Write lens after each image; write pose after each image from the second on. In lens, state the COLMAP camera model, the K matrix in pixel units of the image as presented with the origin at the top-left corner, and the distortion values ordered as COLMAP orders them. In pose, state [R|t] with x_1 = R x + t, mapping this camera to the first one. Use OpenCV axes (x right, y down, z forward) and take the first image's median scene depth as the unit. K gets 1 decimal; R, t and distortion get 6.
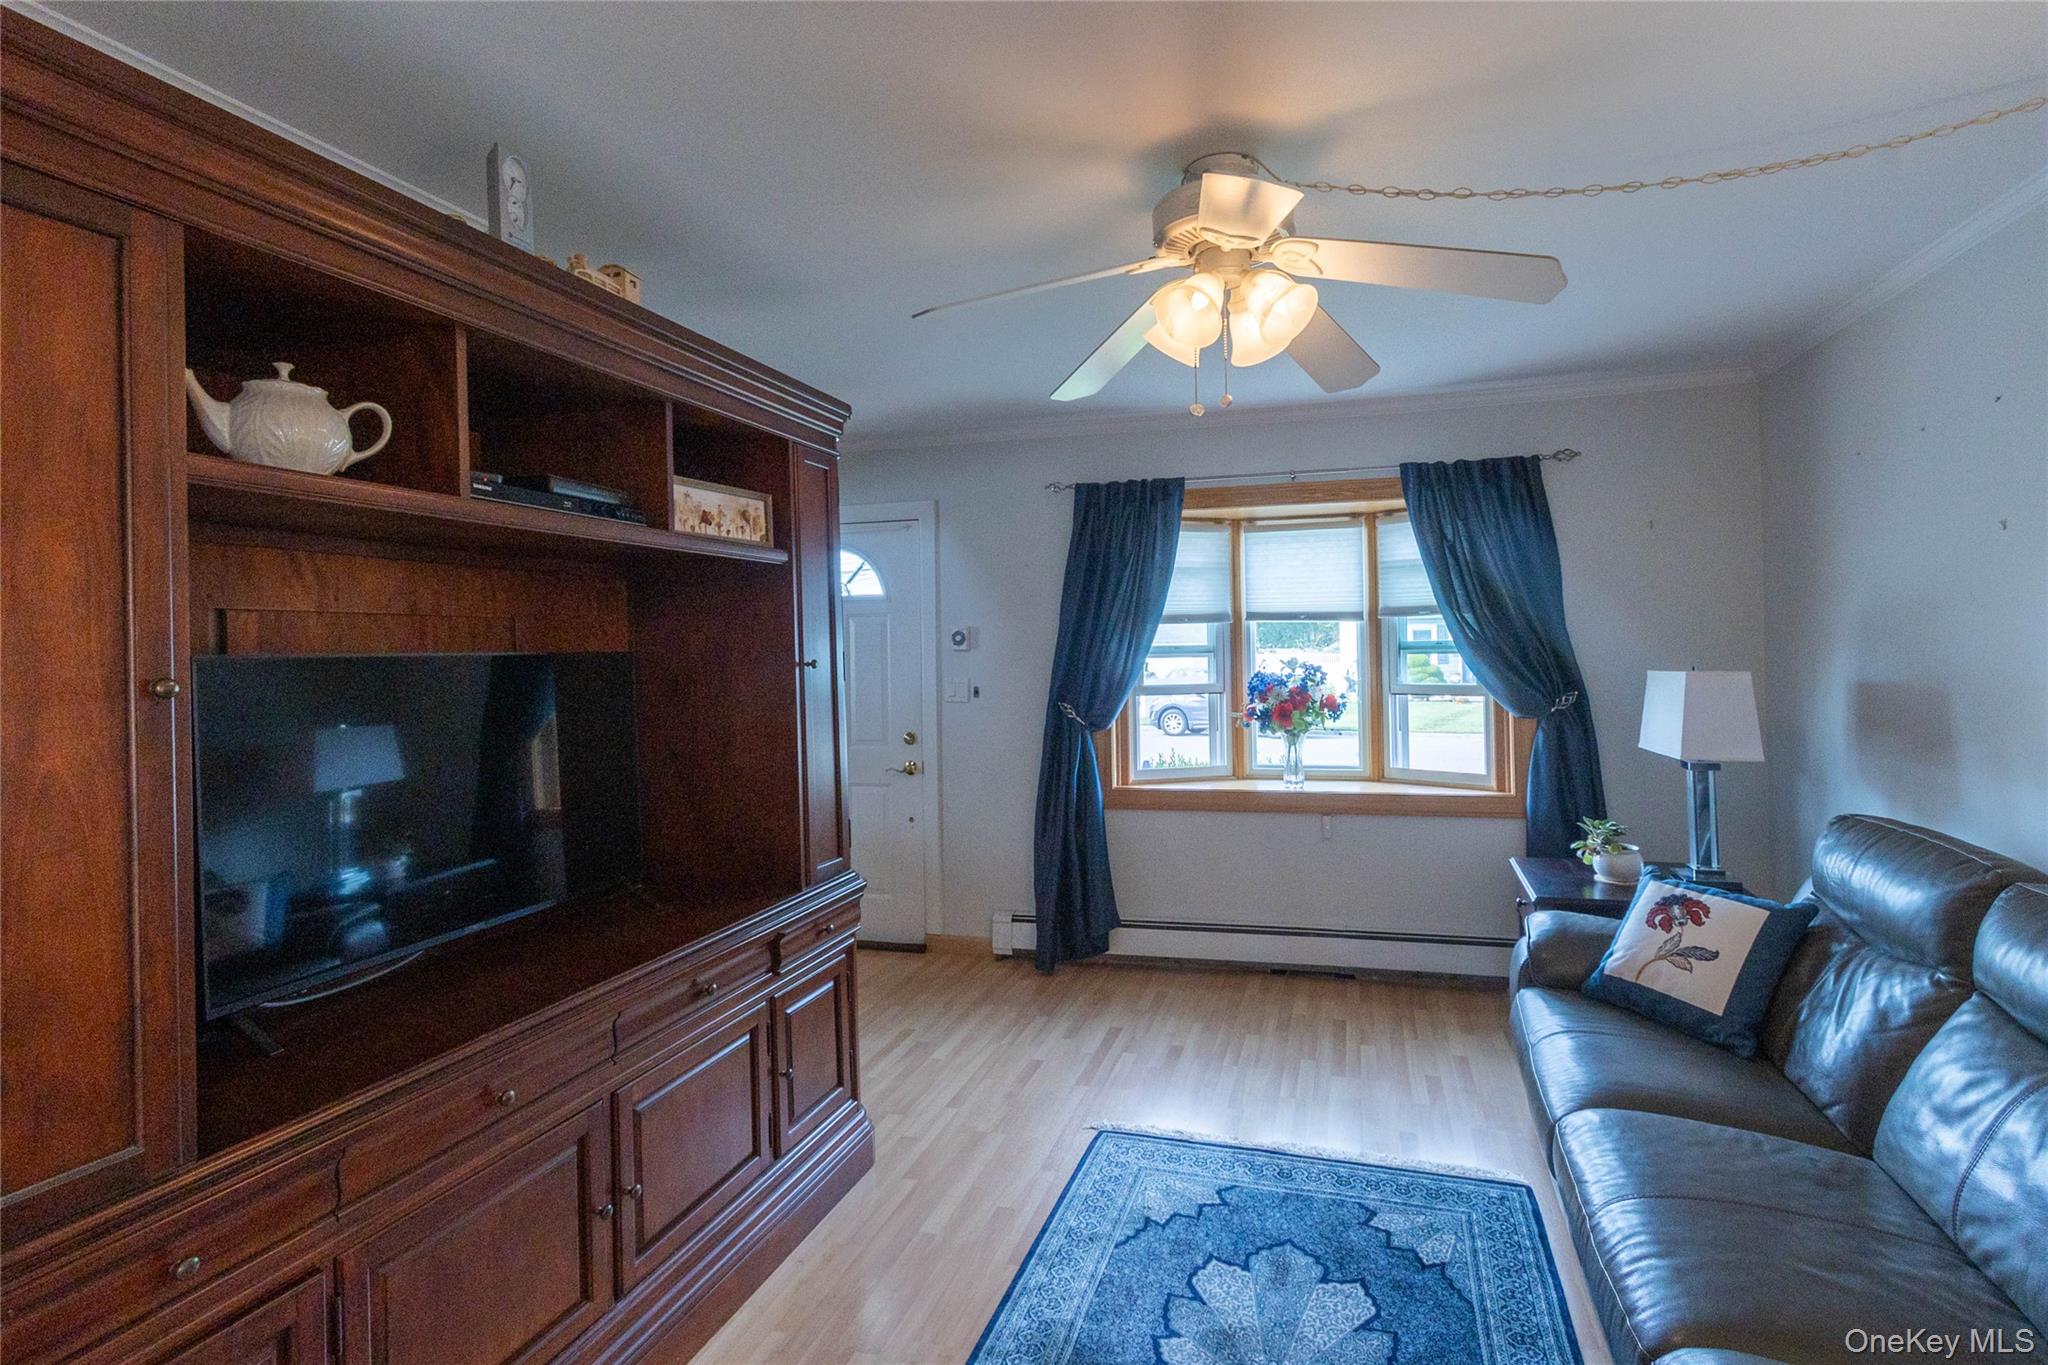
lens RADIAL K [[976.5, 0, 1099.0], [0, 976.5, 641.7], [0, 0, 1]] dist [0.000823, 0.000121]
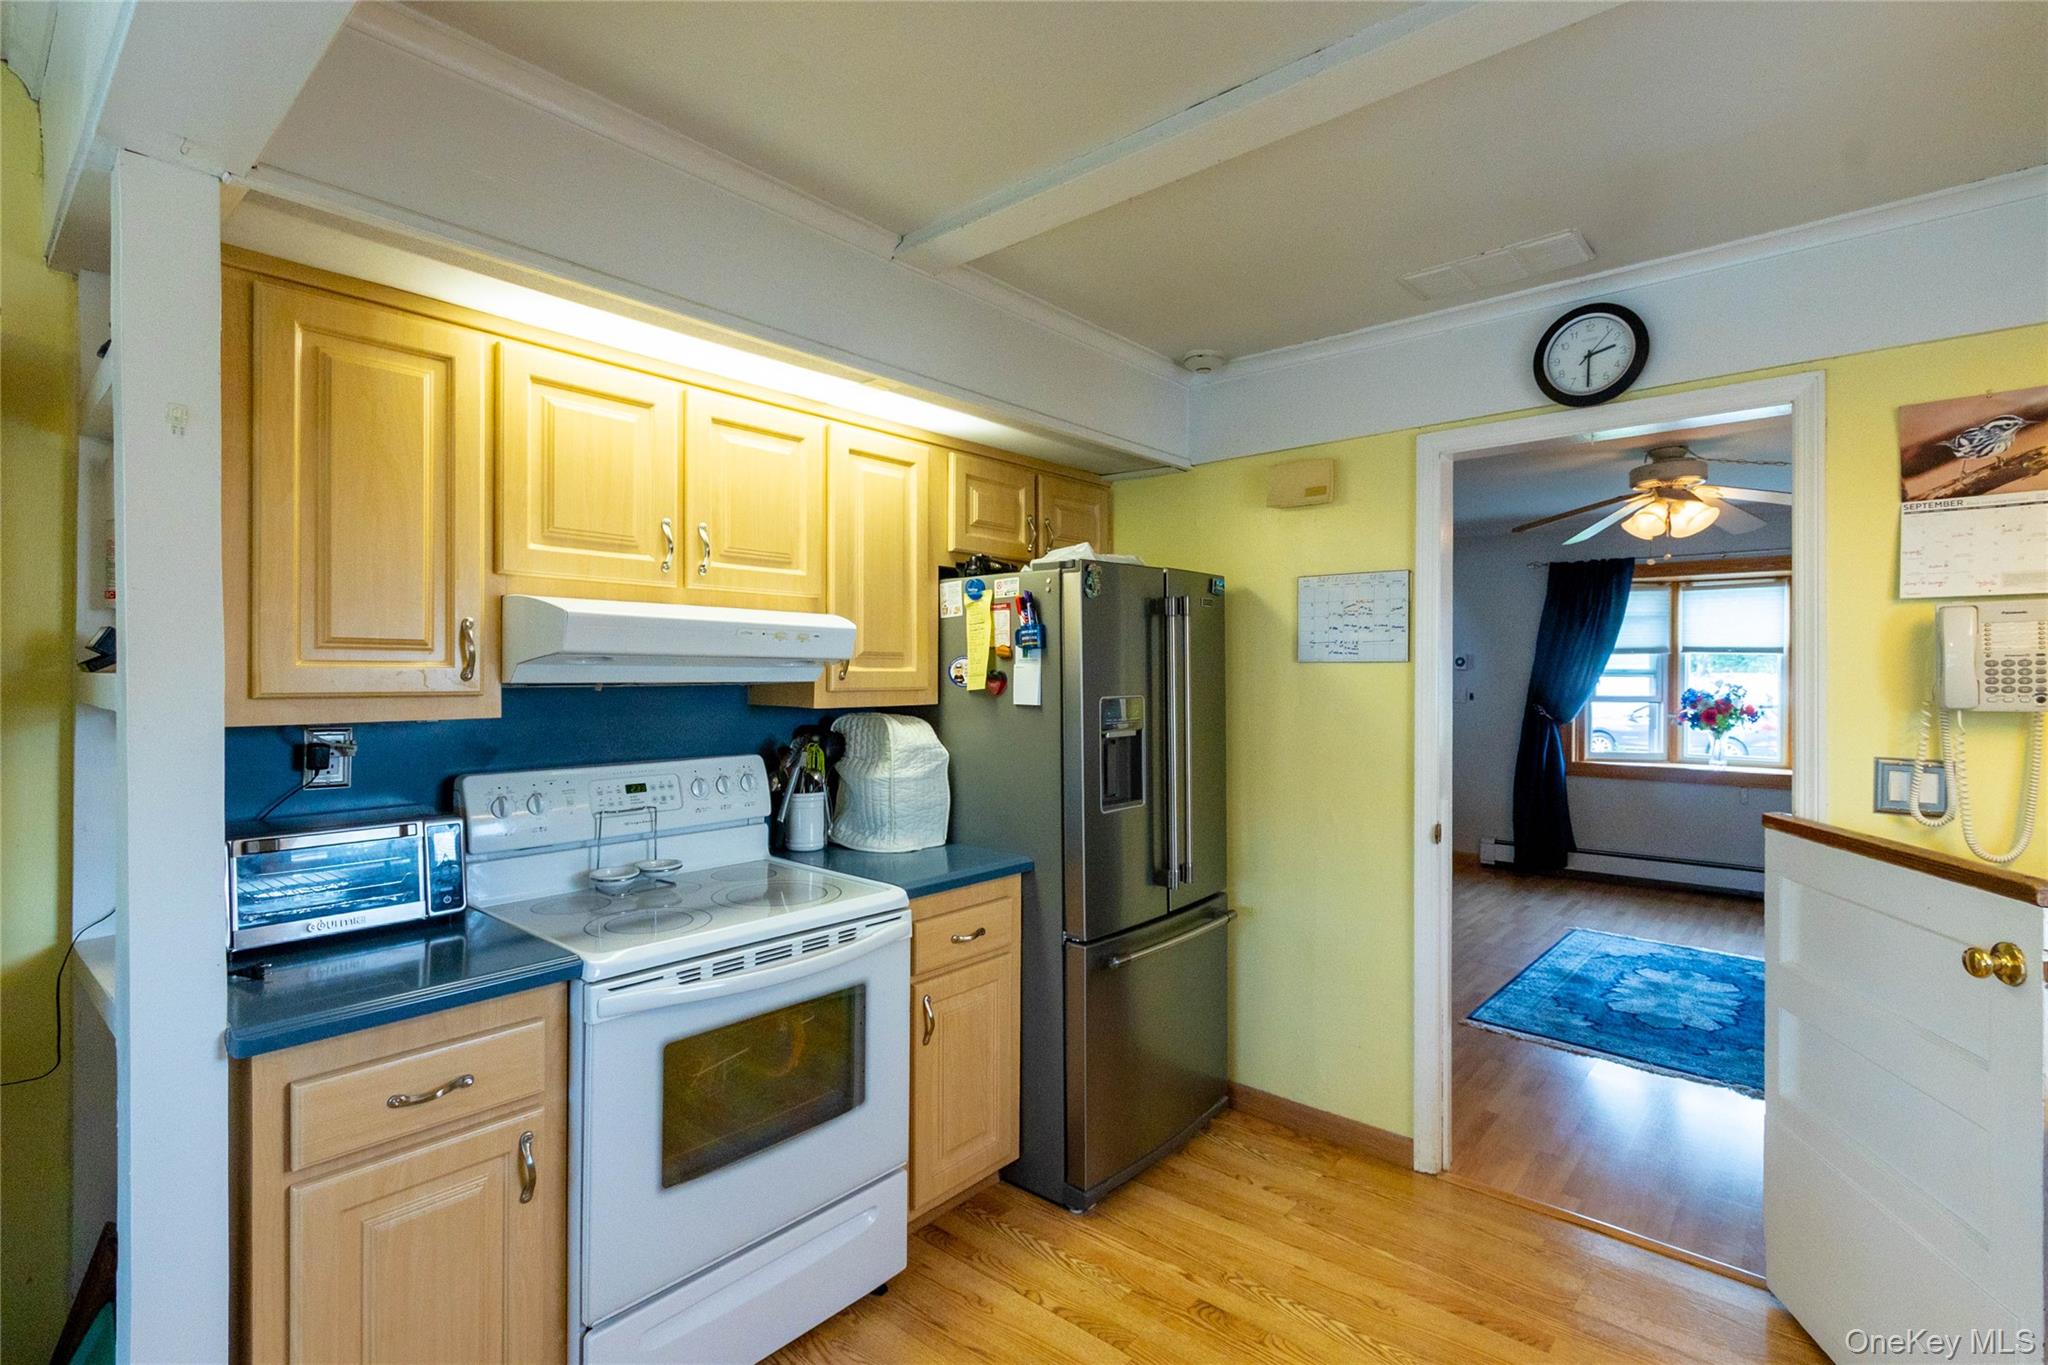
lens RADIAL K [[956.0, 0, 1019.0], [0, 956.0, 677.4], [0, 0, 1]] dist [0.001622, 0.000553]
pose [[0.893418, 0.024338, -0.448567, -0.100111], [-0.015527, 0.999608, 0.023311, -0.003275], [0.448958, -0.013862, 0.893445, -0.789324]]
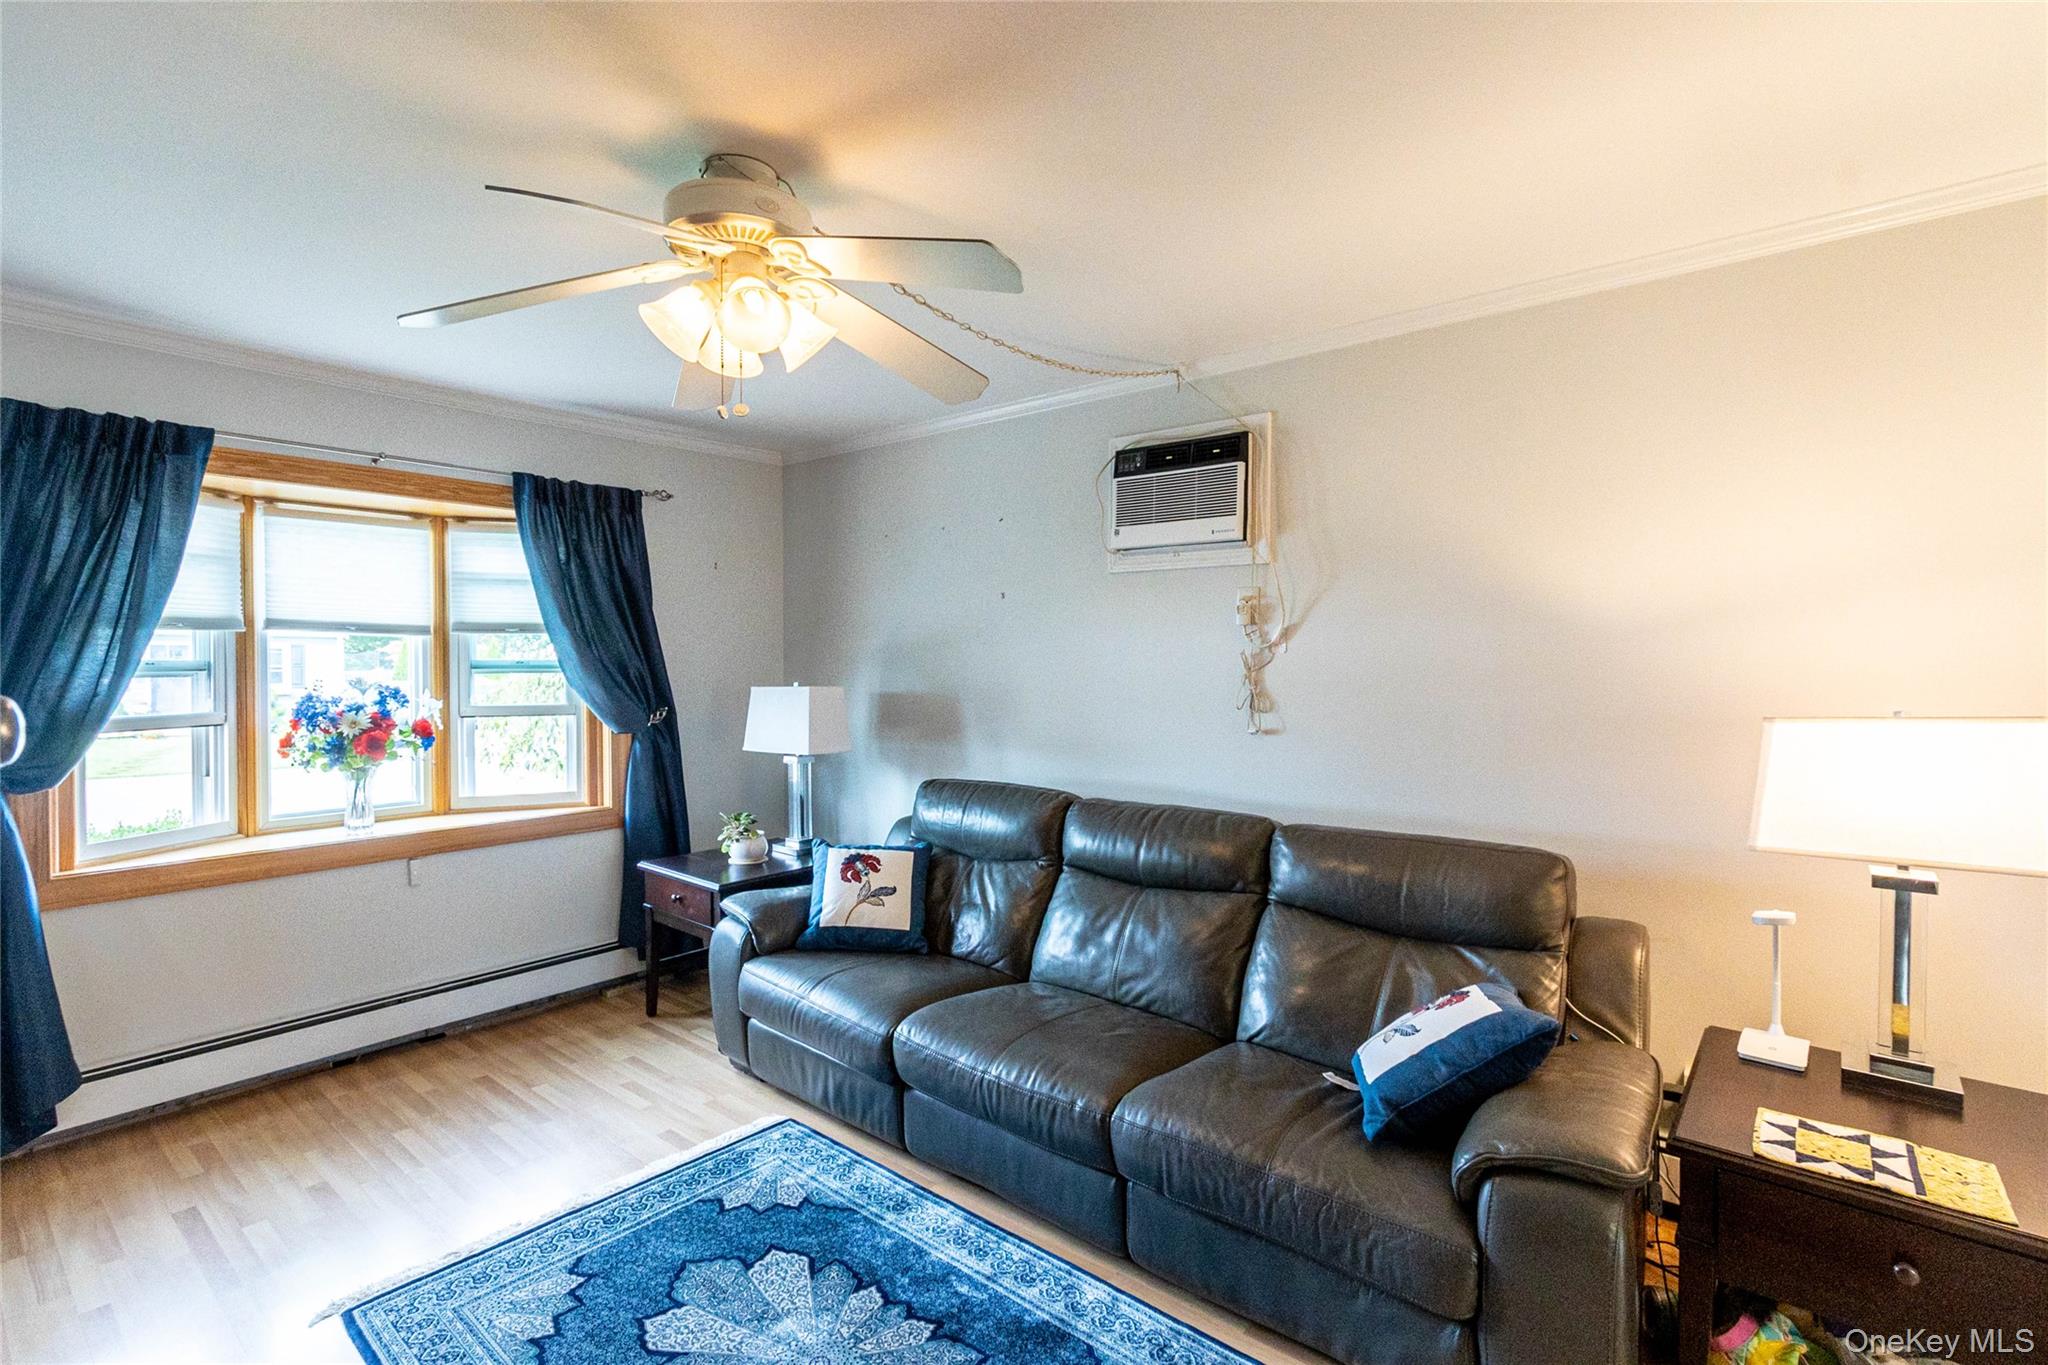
lens RADIAL K [[941.6, 0, 1000.9], [0, 941.6, 676.4], [0, 0, 1]] dist [0.000283, 0.000275]
pose [[0.431911, 0.000383, 0.901916, -0.308022], [-0.009733, 0.999944, 0.004236, 0.007150], [-0.901863, -0.010608, 0.431891, 0.177430]]
